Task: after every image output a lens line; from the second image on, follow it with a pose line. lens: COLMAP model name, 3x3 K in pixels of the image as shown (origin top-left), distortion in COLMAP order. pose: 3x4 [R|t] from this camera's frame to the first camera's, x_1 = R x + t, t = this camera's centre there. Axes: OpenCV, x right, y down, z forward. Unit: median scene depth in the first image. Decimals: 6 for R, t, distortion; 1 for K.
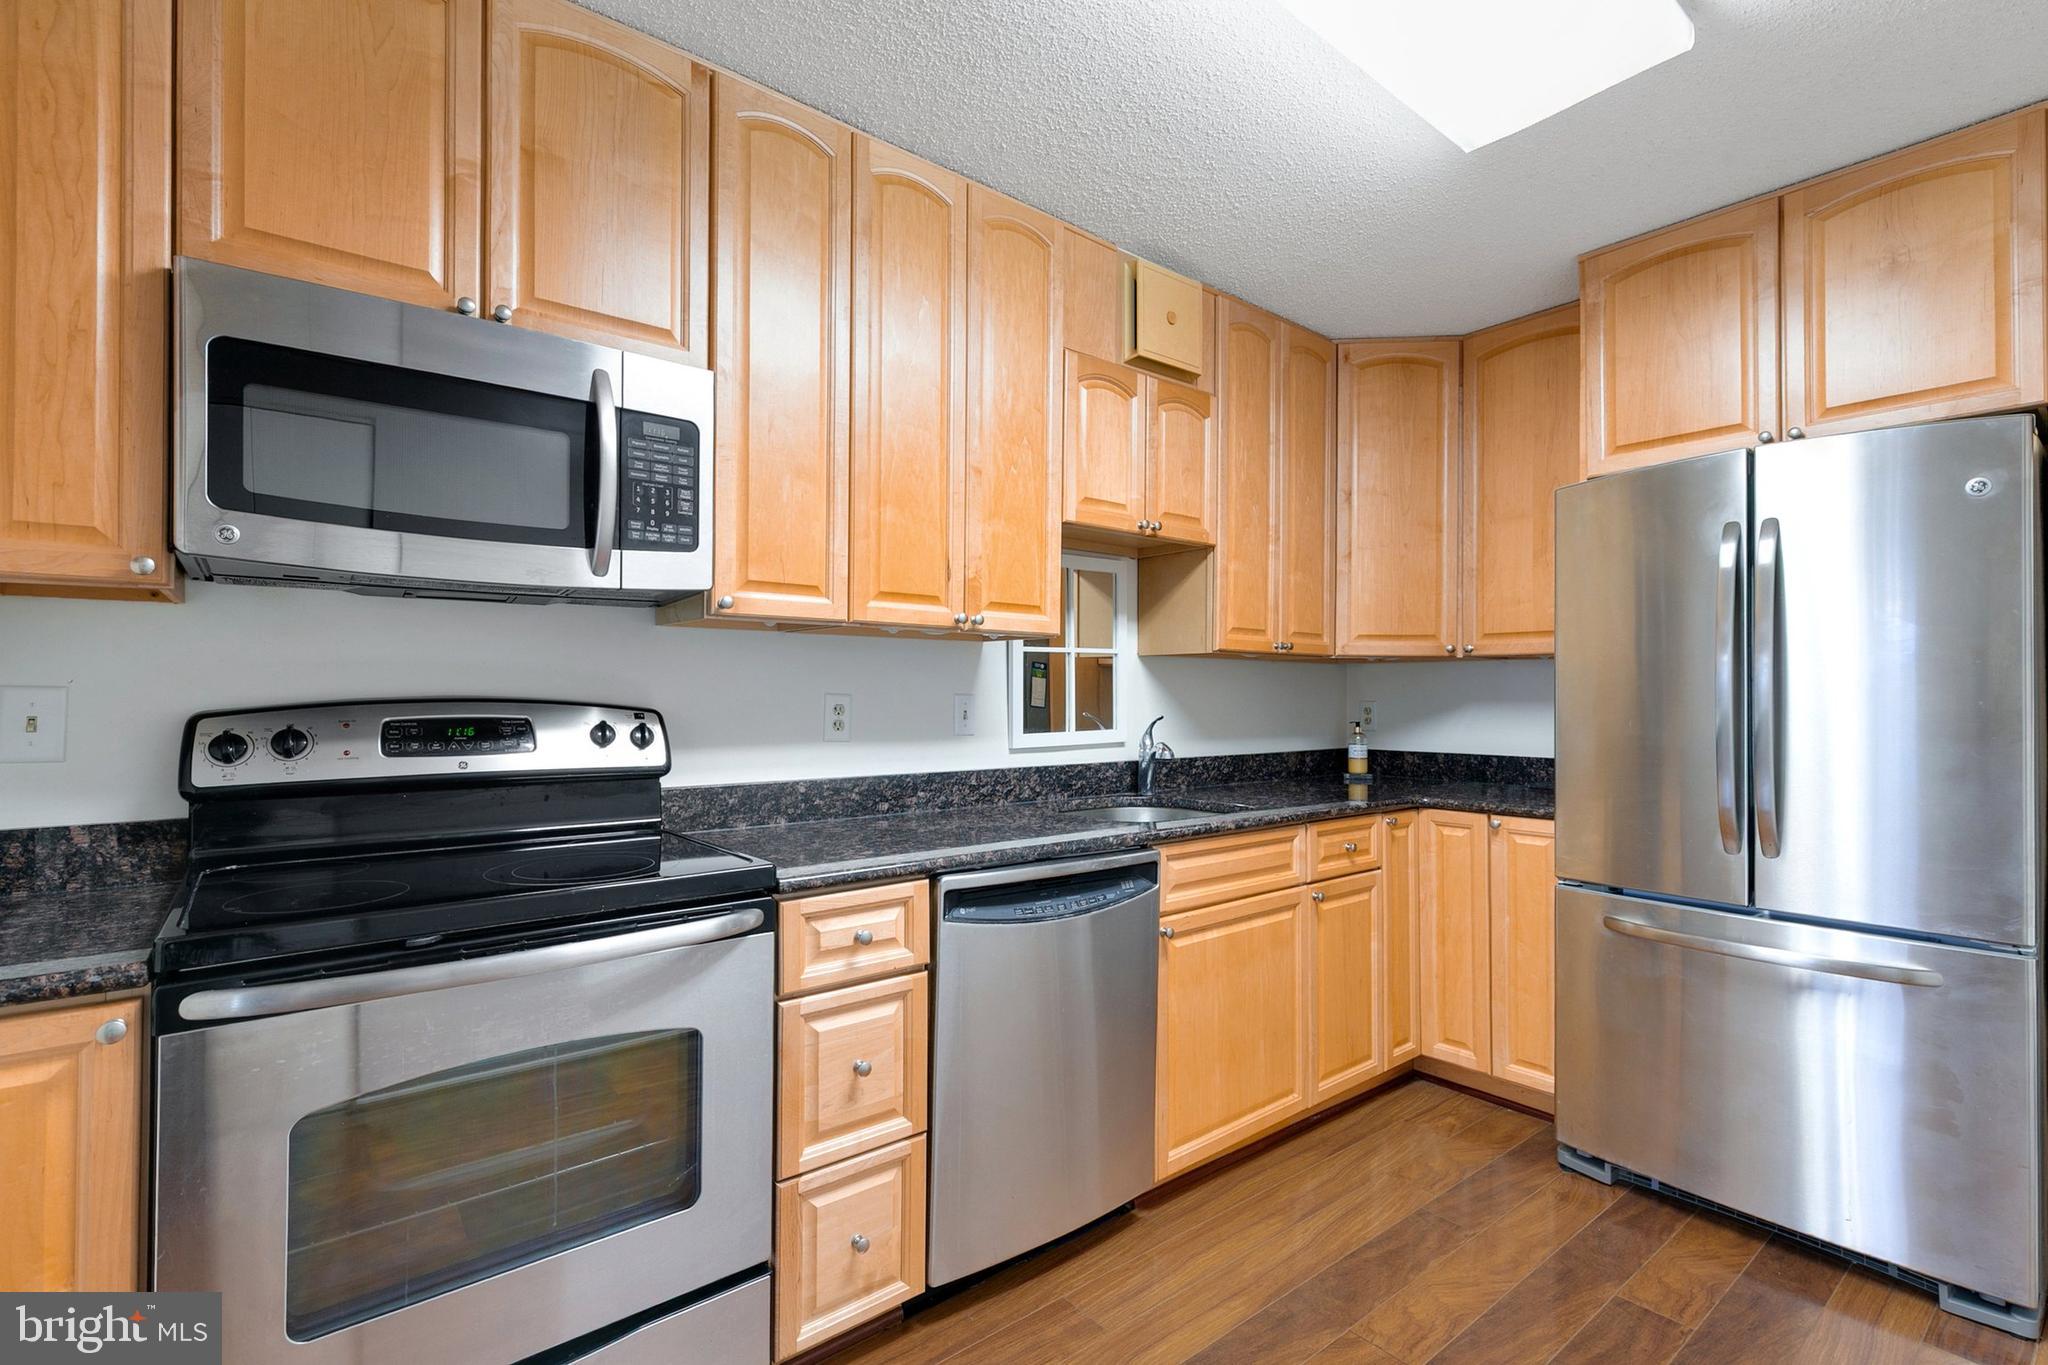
lens RADIAL K [[928.0, 0, 1019.7], [0, 928.0, 689.1], [0, 0, 1]] dist [0.005690, -0.000082]
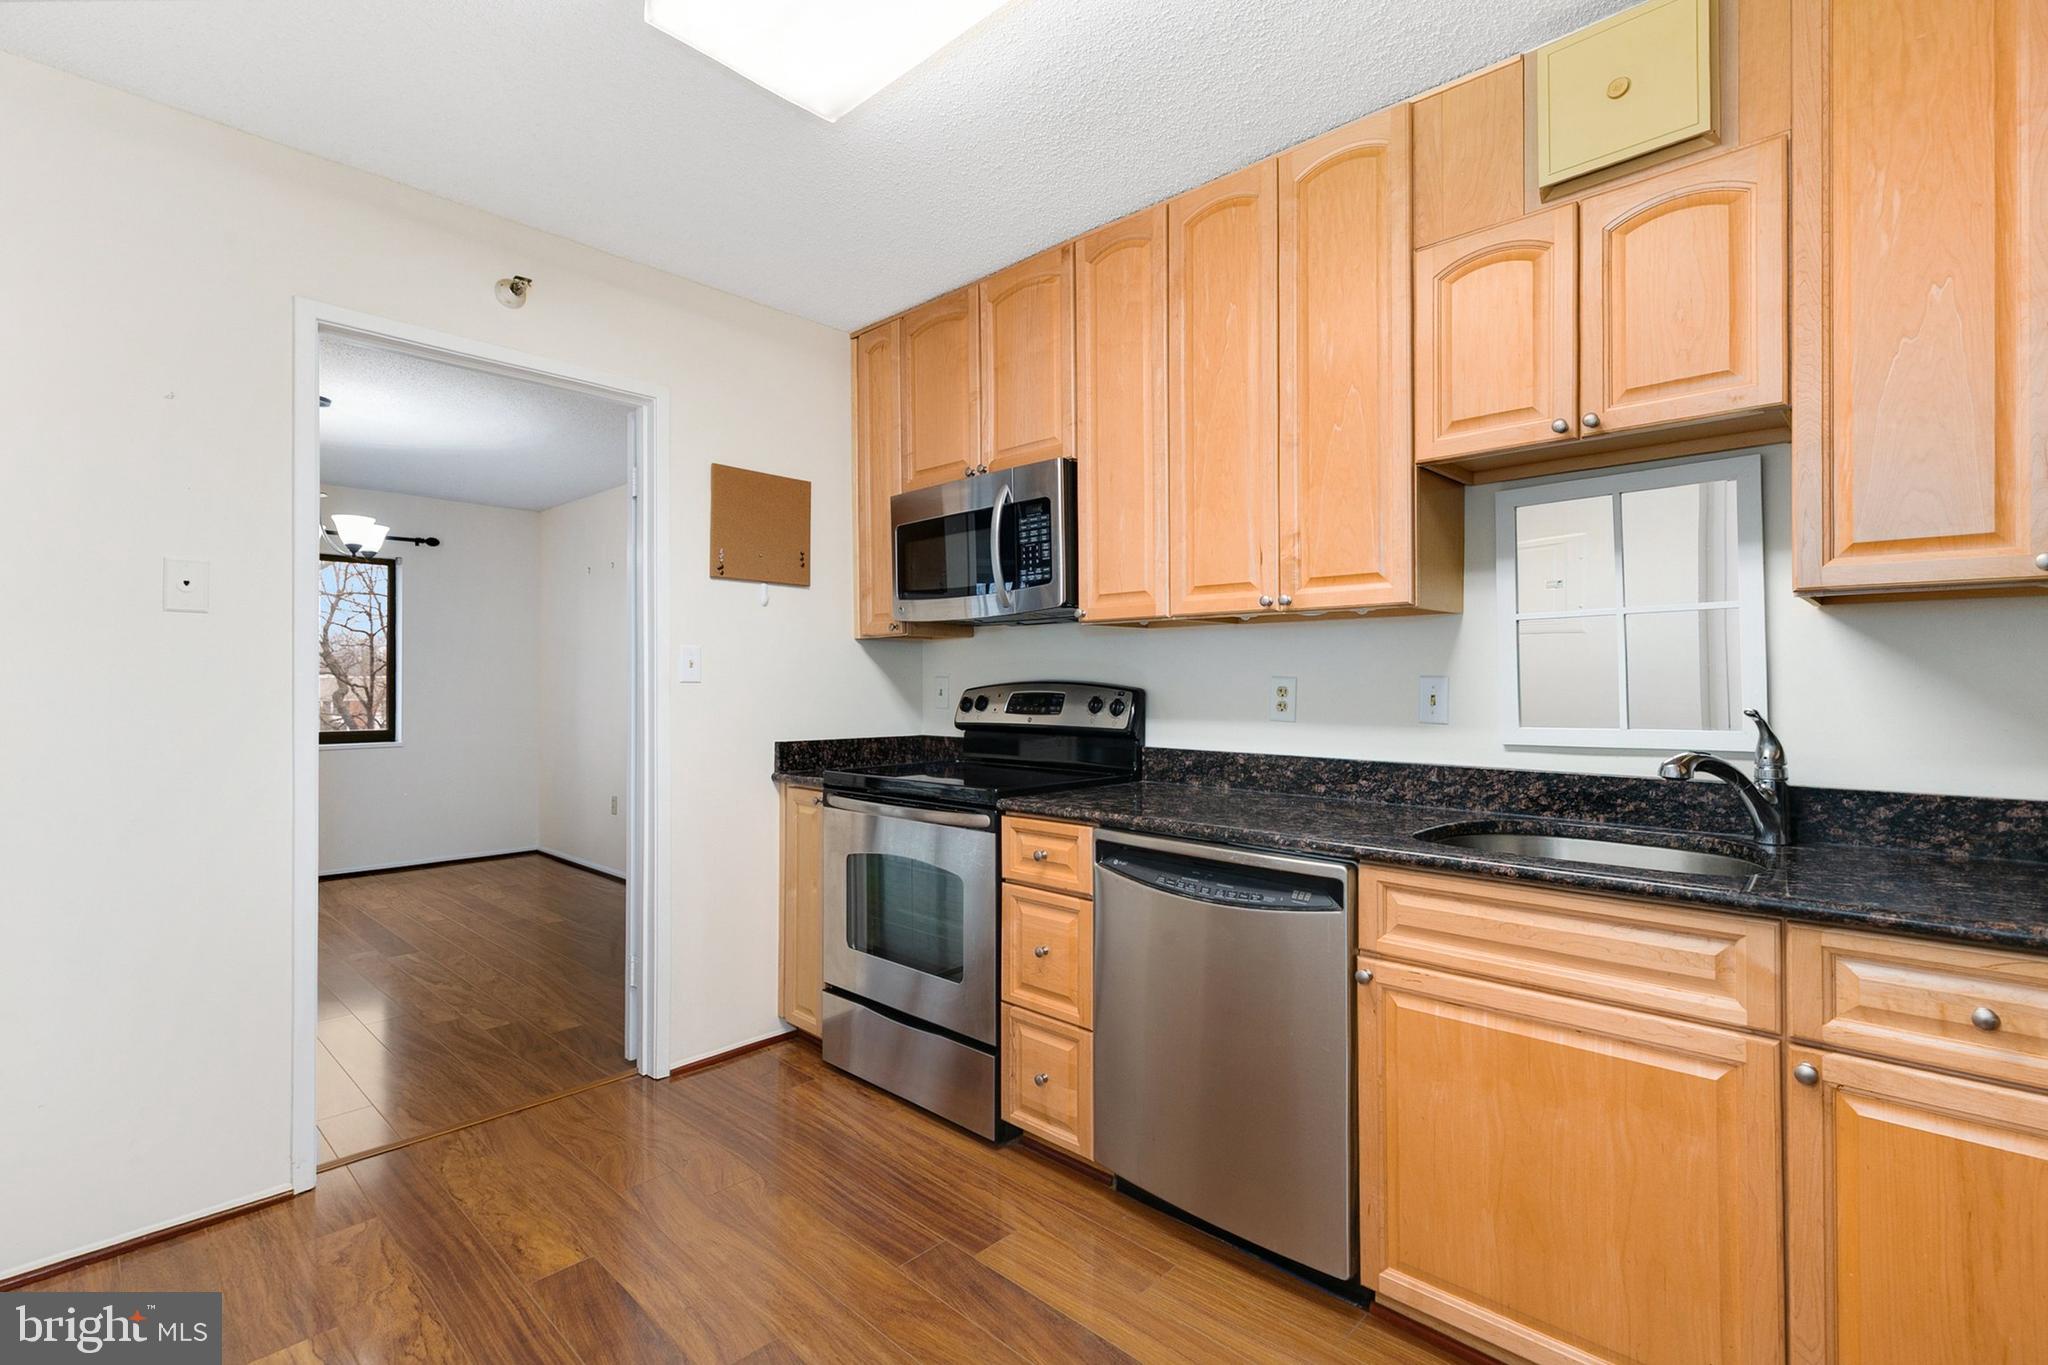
lens RADIAL K [[928.0, 0, 1029.4], [0, 928.0, 679.6], [0, 0, 1]] dist [0.005690, -0.000082]
pose [[0.137593, -0.006423, -0.990468, 0.922257], [0.007001, 0.999960, -0.005512, 0.013000], [0.990464, -0.006176, 0.137633, 0.623954]]
